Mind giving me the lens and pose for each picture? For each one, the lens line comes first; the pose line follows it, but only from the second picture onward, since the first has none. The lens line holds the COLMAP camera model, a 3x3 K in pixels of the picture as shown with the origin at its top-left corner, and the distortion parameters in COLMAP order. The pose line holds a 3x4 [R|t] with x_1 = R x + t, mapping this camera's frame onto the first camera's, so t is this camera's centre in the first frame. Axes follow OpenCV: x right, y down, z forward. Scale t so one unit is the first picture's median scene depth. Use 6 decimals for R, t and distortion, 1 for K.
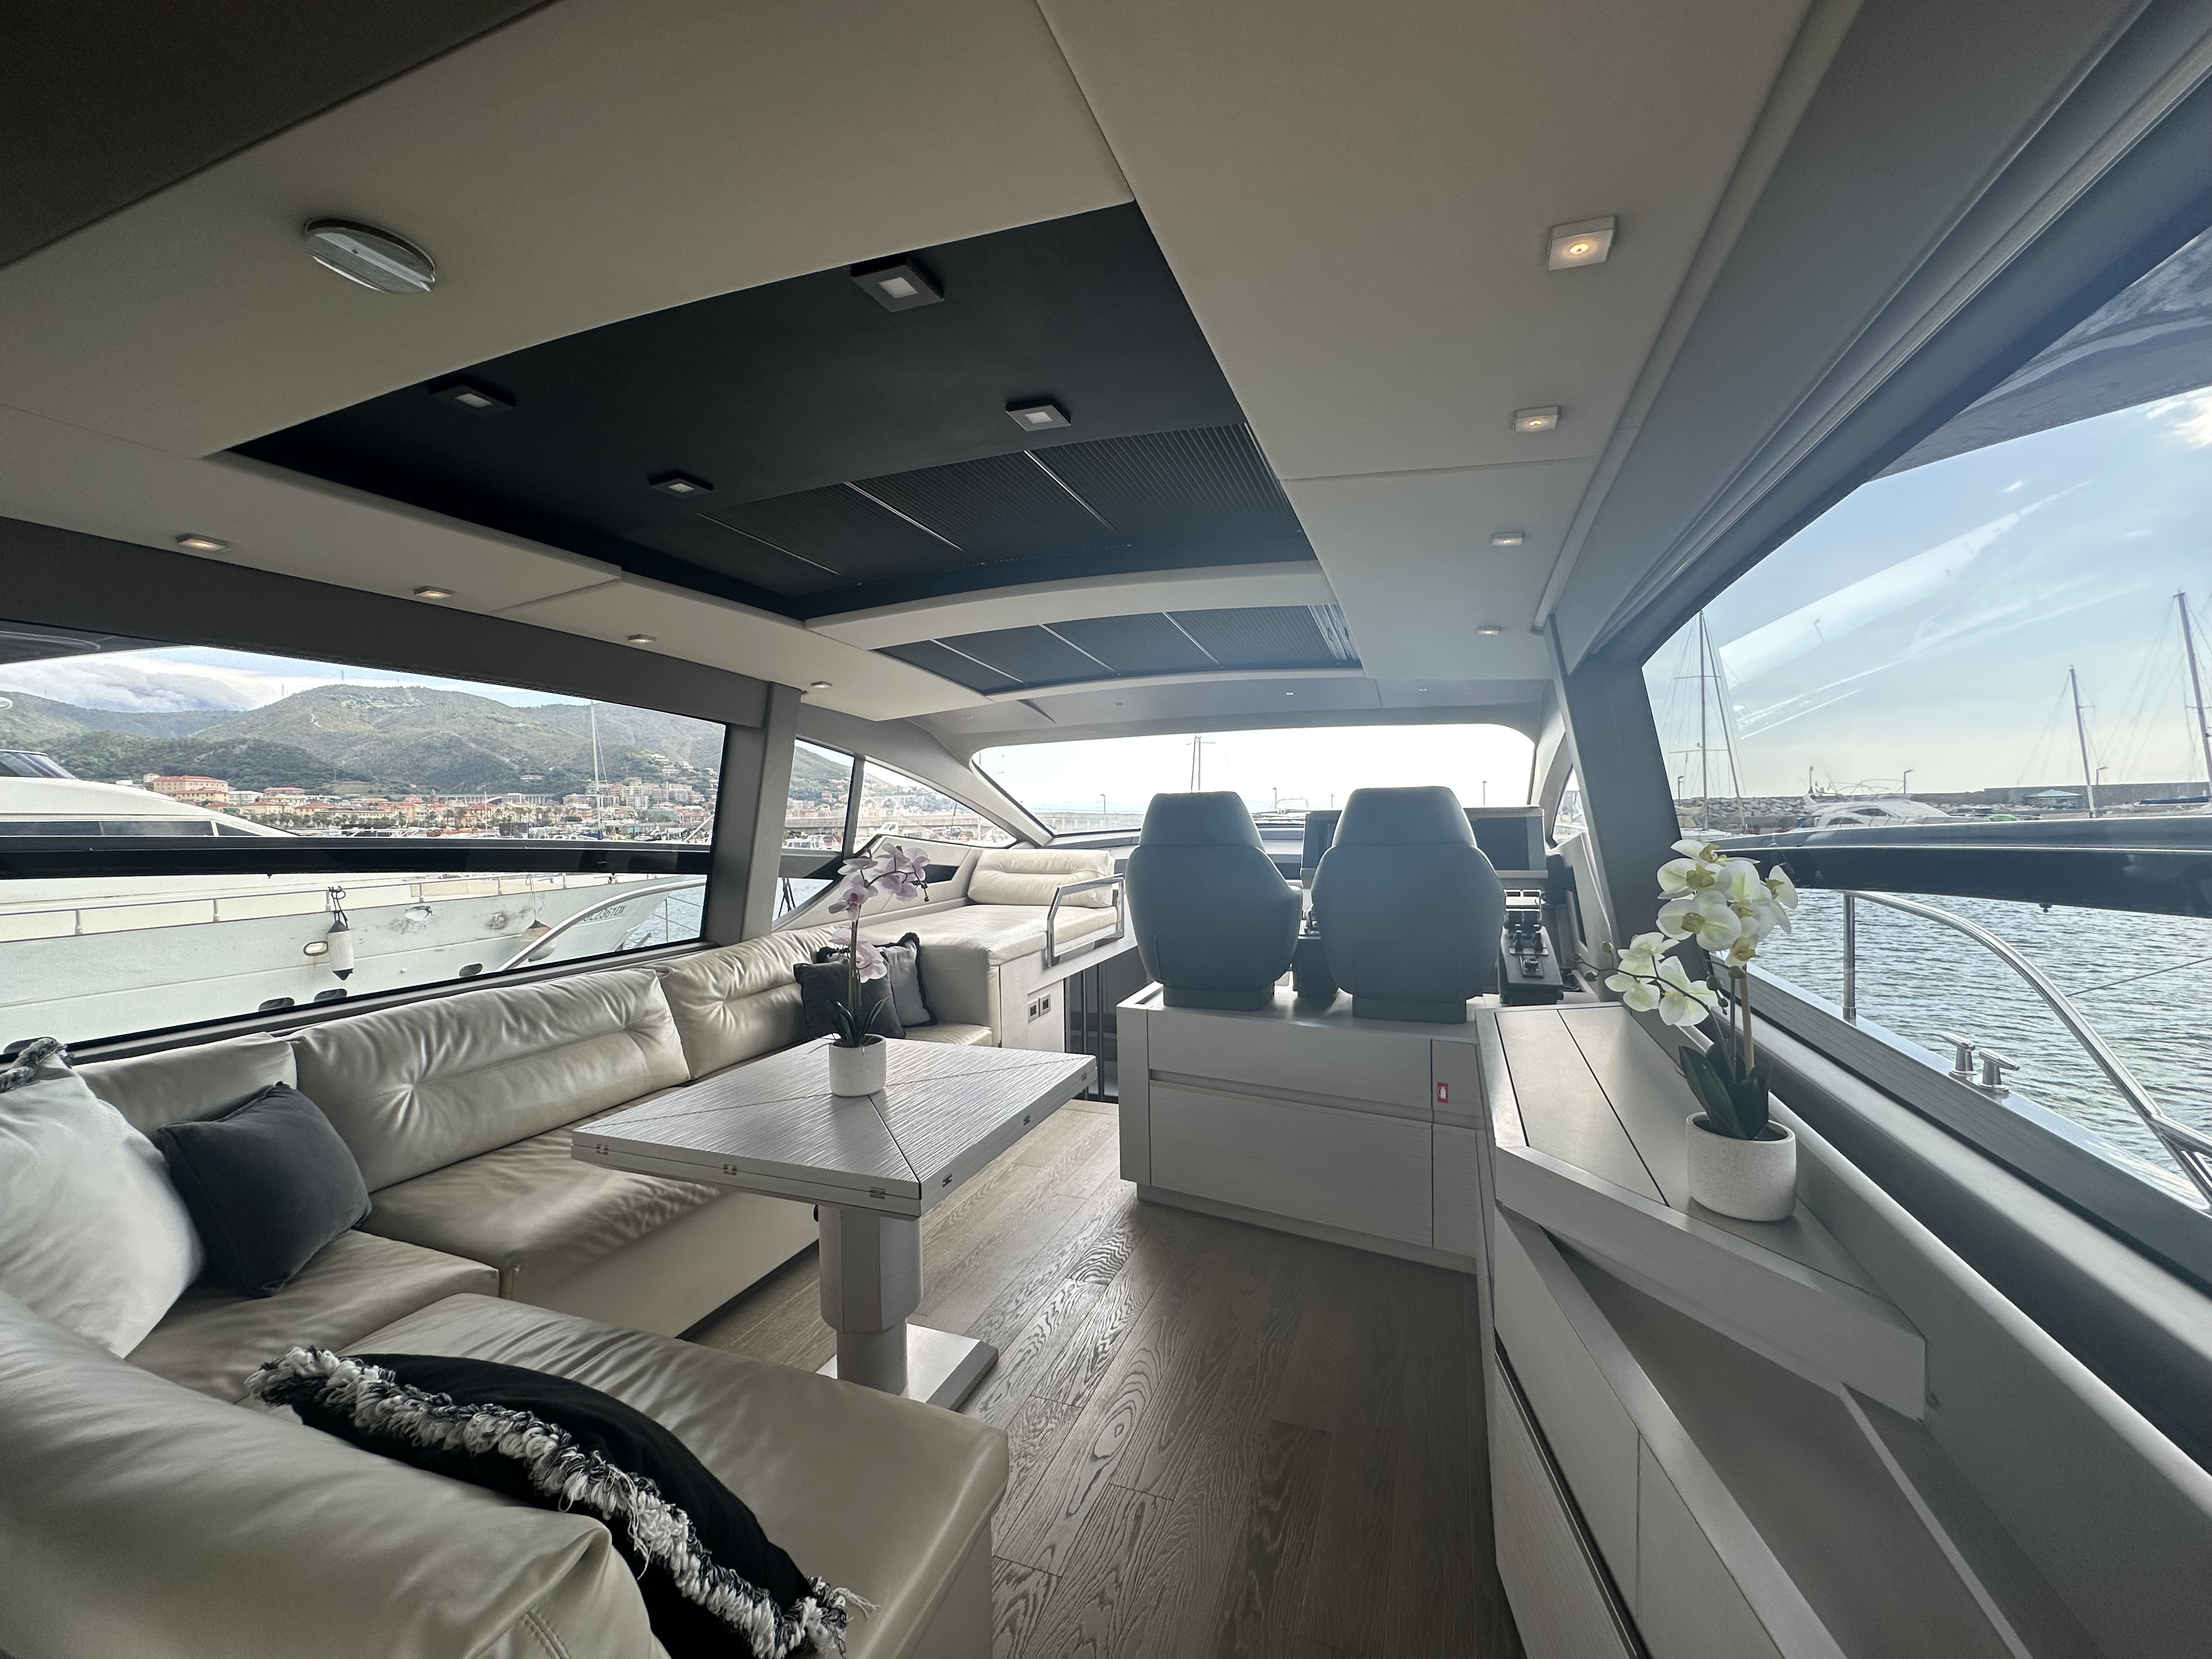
lens RADIAL K [[882.5, 0, 1106.0], [0, 882.5, 829.5], [0, 0, 1]] dist [-0.000144, -0.000030]
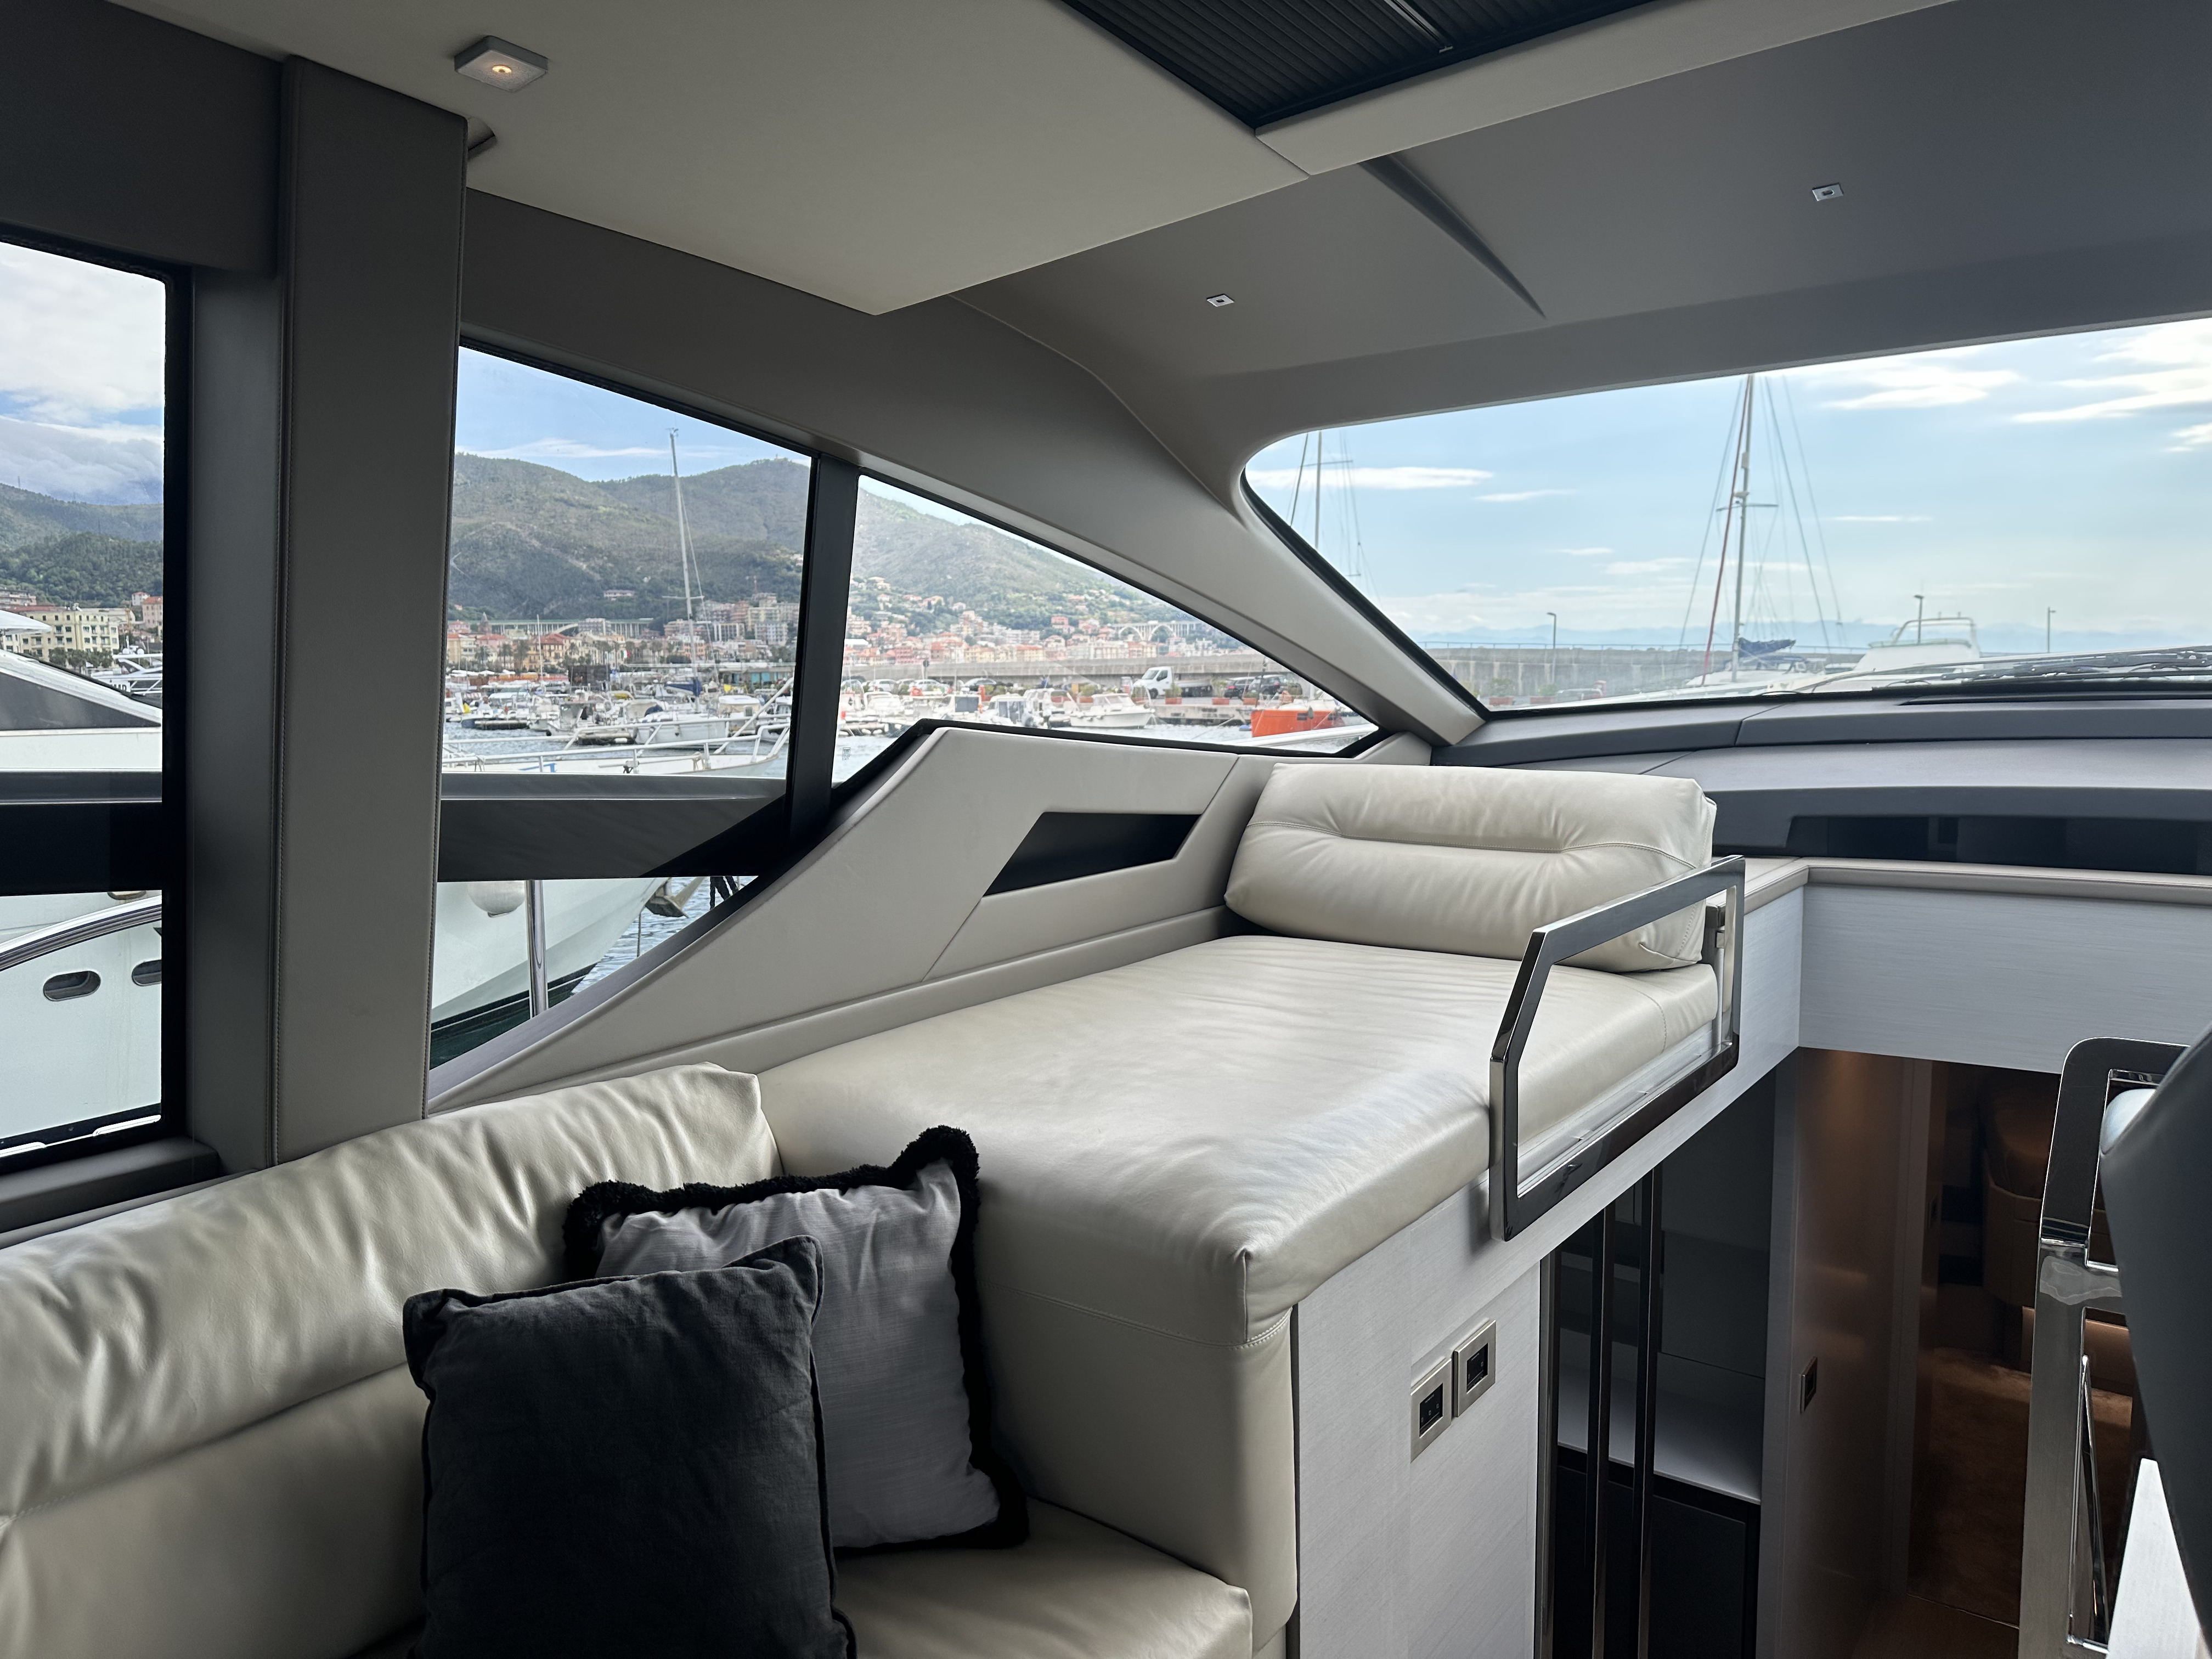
lens RADIAL K [[1571.3, 0, 1071.5], [0, 1571.3, 825.1], [0, 0, 1]] dist [0.086754, -0.147651]
pose [[0.956911, 0.032886, -0.288512, -0.052509], [-0.006419, 0.995719, 0.092208, -0.009806], [0.290310, -0.086383, 0.953026, 0.518689]]
